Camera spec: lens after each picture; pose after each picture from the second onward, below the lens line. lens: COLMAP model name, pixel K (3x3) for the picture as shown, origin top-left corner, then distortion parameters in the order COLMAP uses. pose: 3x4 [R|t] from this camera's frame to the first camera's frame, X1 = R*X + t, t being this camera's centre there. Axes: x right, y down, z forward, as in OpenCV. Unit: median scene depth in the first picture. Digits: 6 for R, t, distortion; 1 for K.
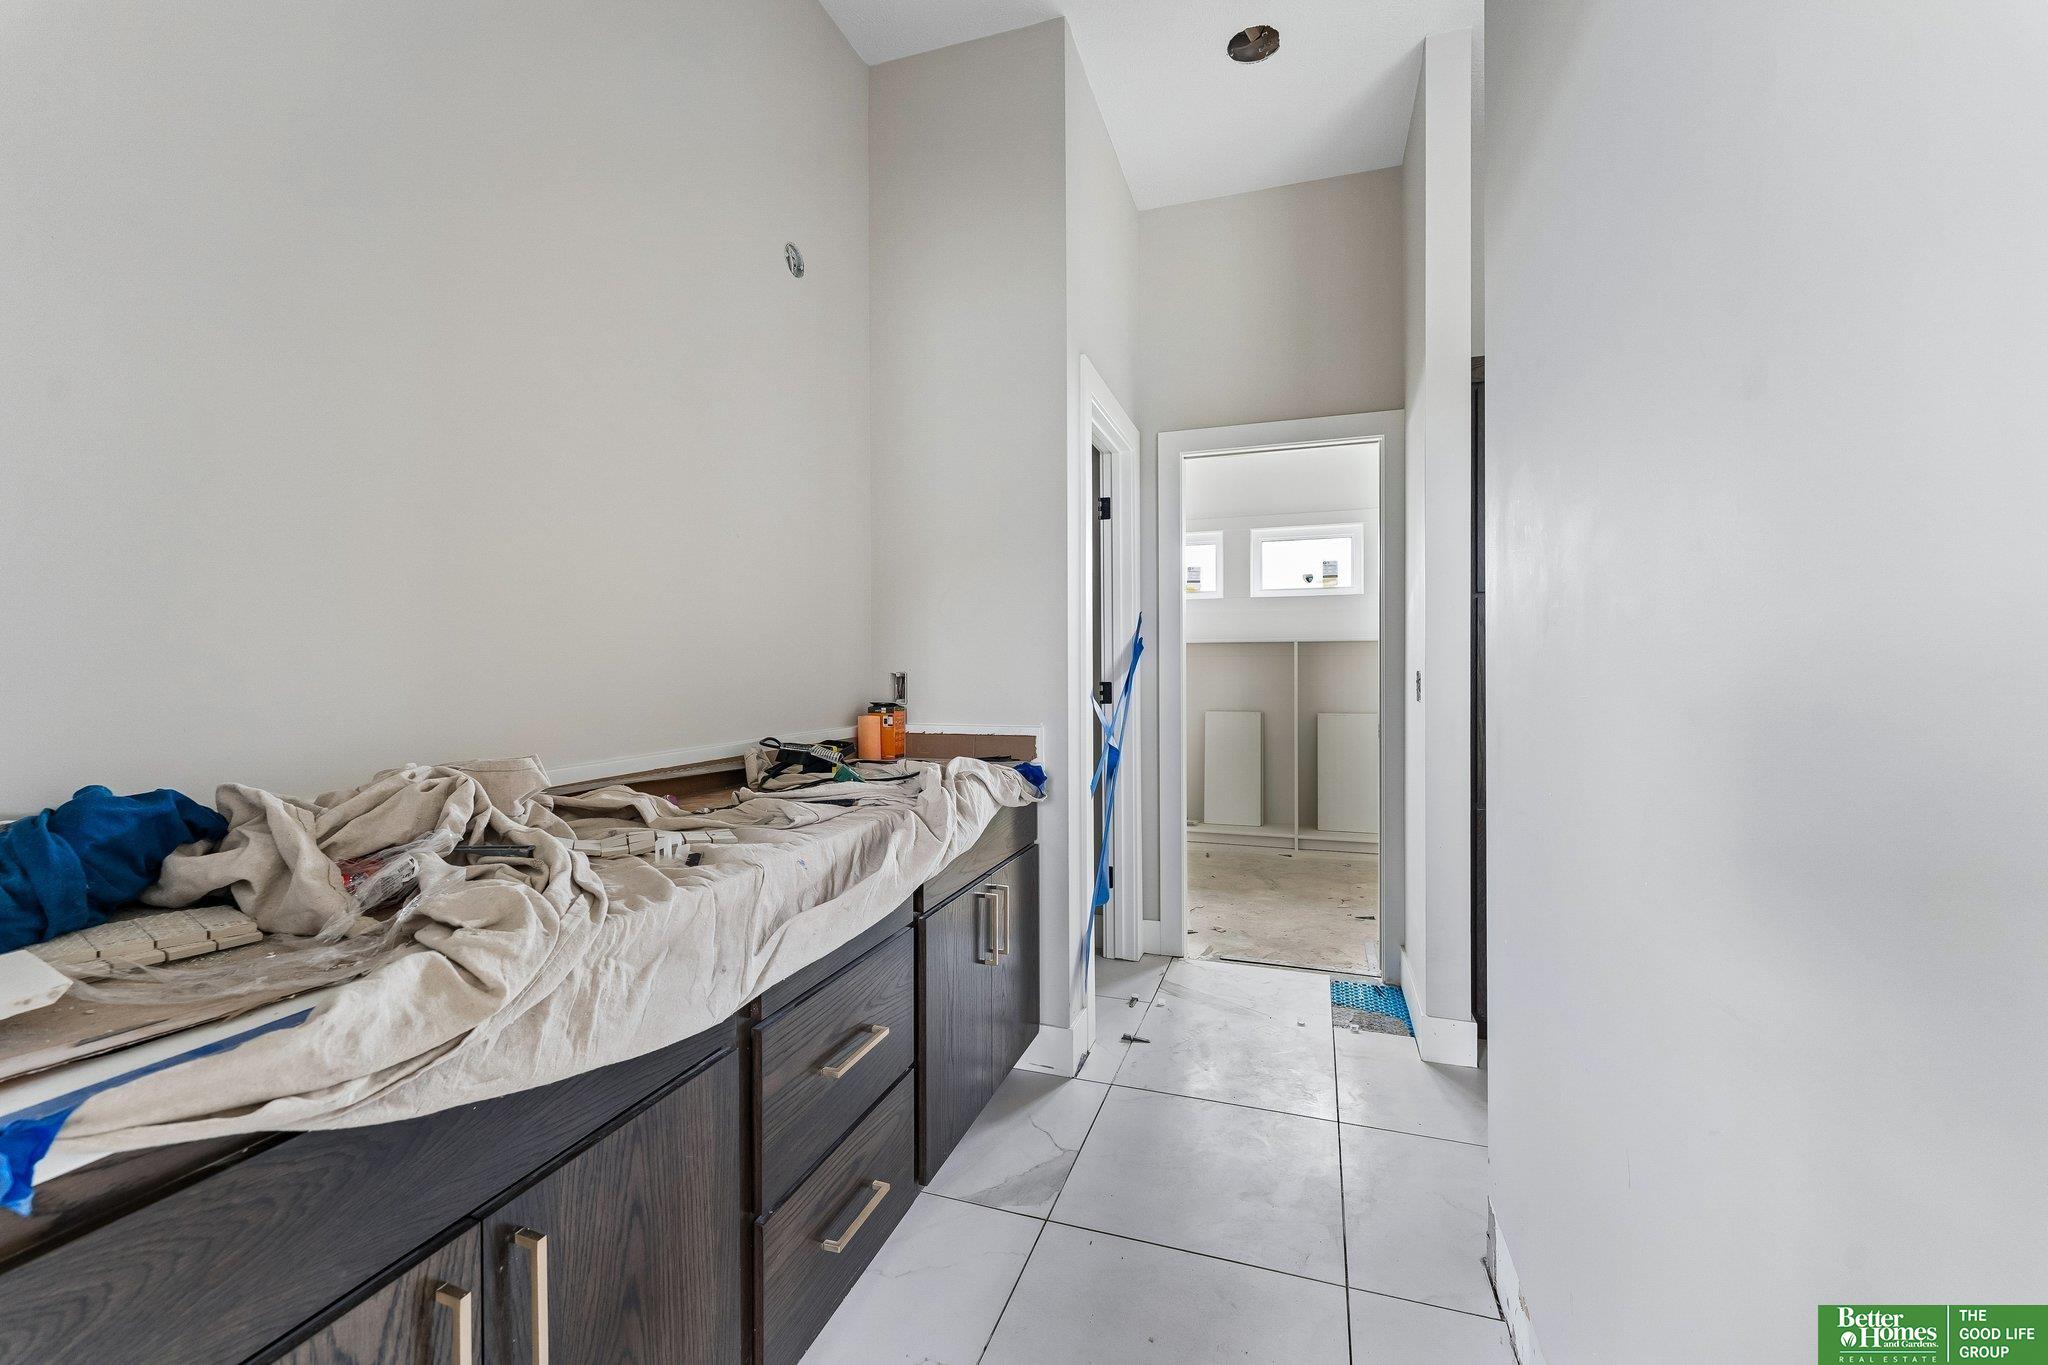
lens RADIAL K [[836.0, 0, 1023.4], [0, 836.0, 657.7], [0, 0, 1]] dist [-0.000147, -0.000061]
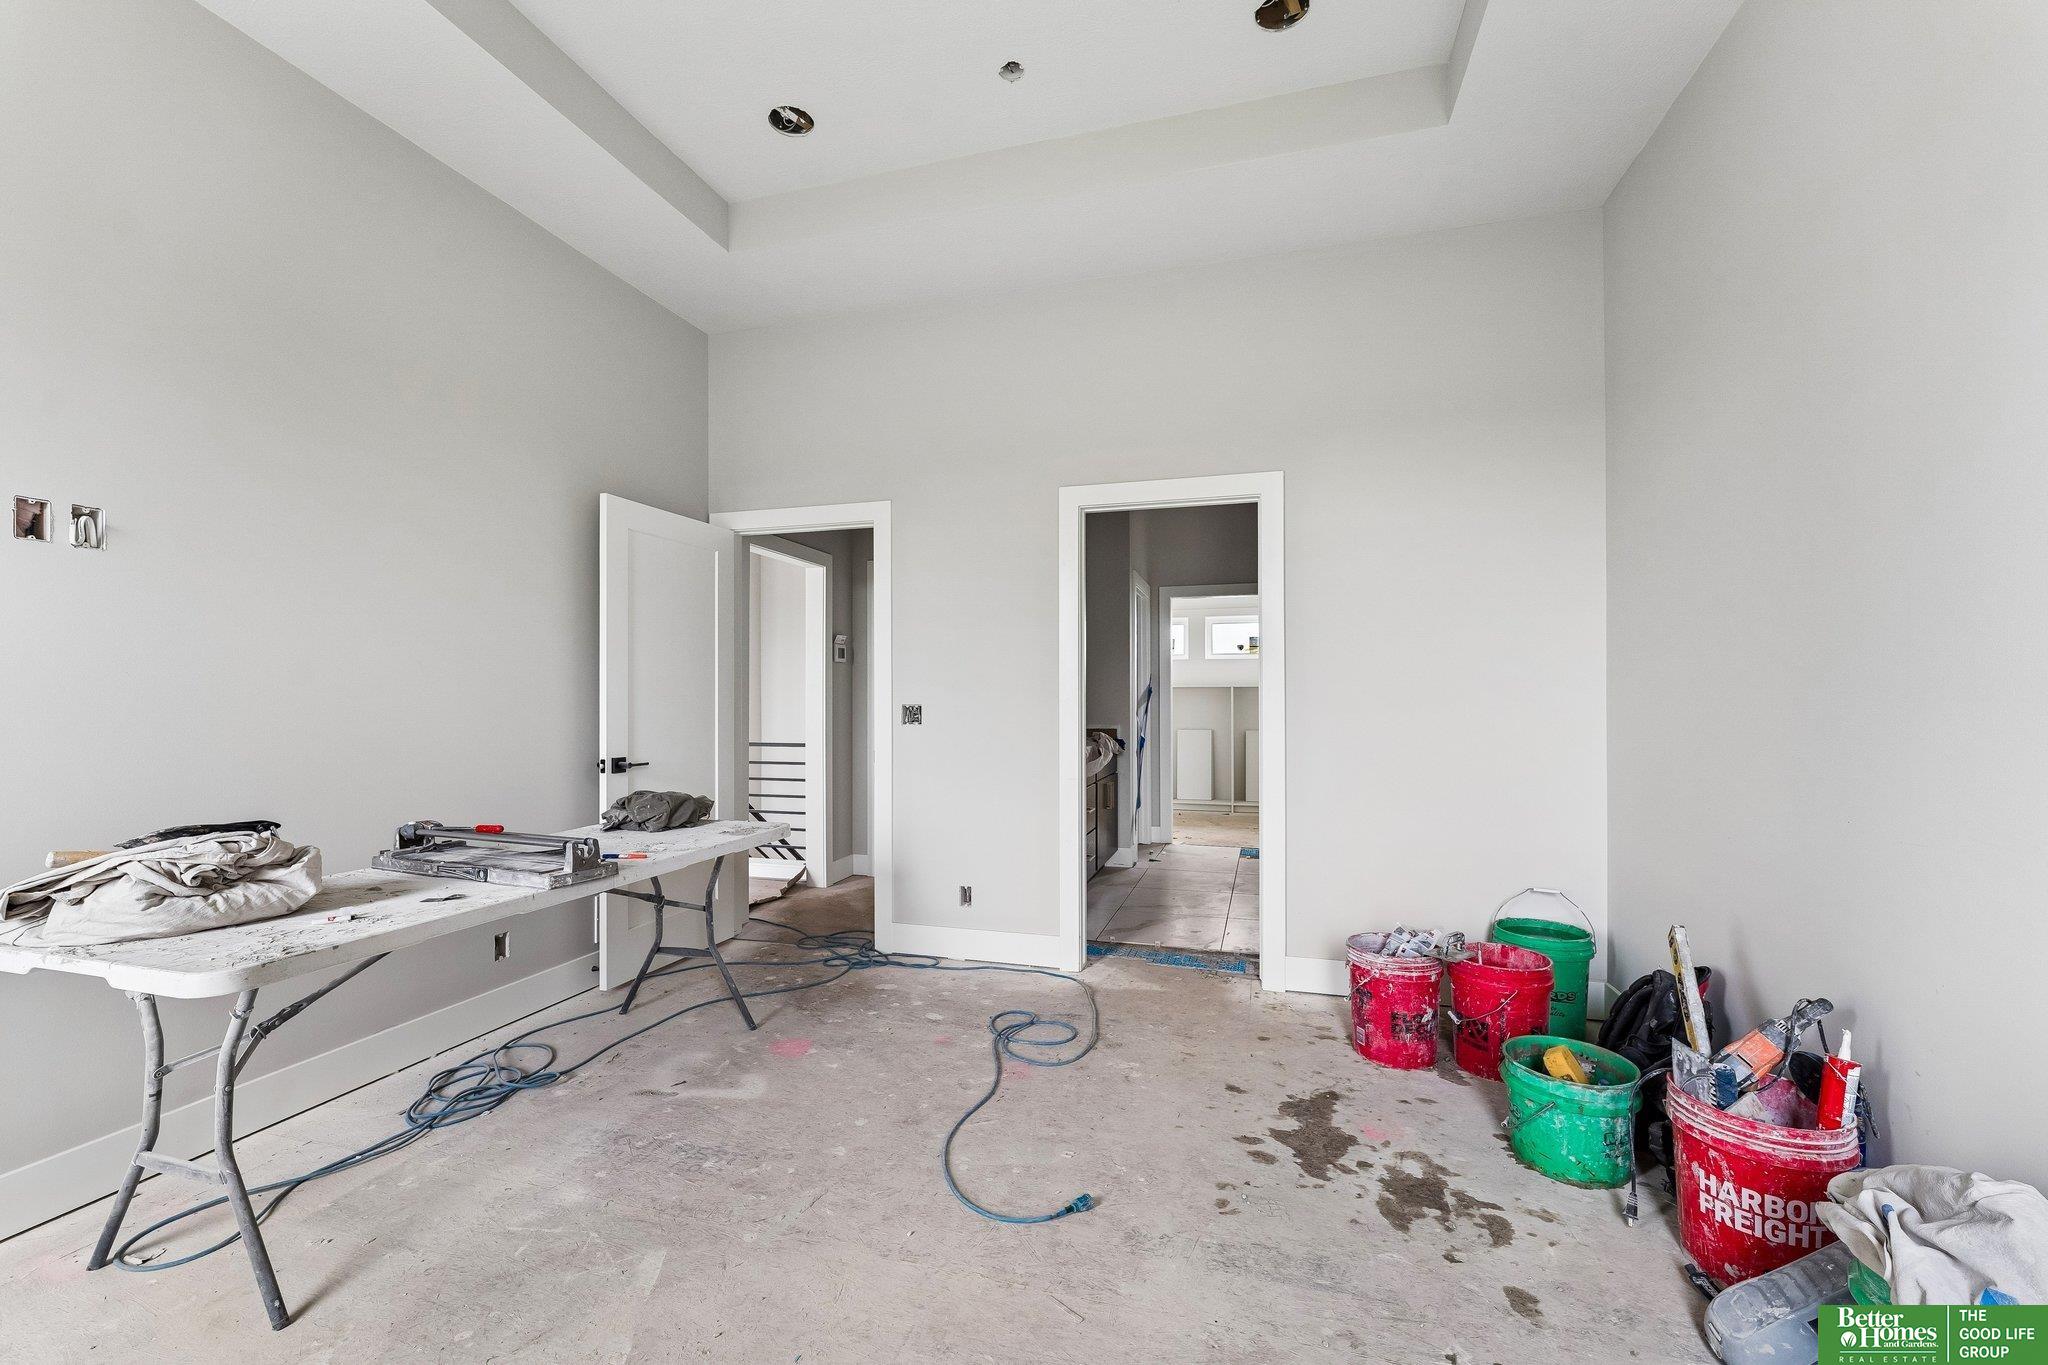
lens RADIAL K [[832.8, 0, 1027.4], [0, 832.8, 690.2], [0, 0, 1]] dist [-0.001048, -0.000306]
pose [[0.998573, 0.005966, 0.053070, -0.166967], [-0.005769, 0.999976, -0.003879, -0.003716], [-0.053092, 0.003567, 0.998583, -0.628868]]
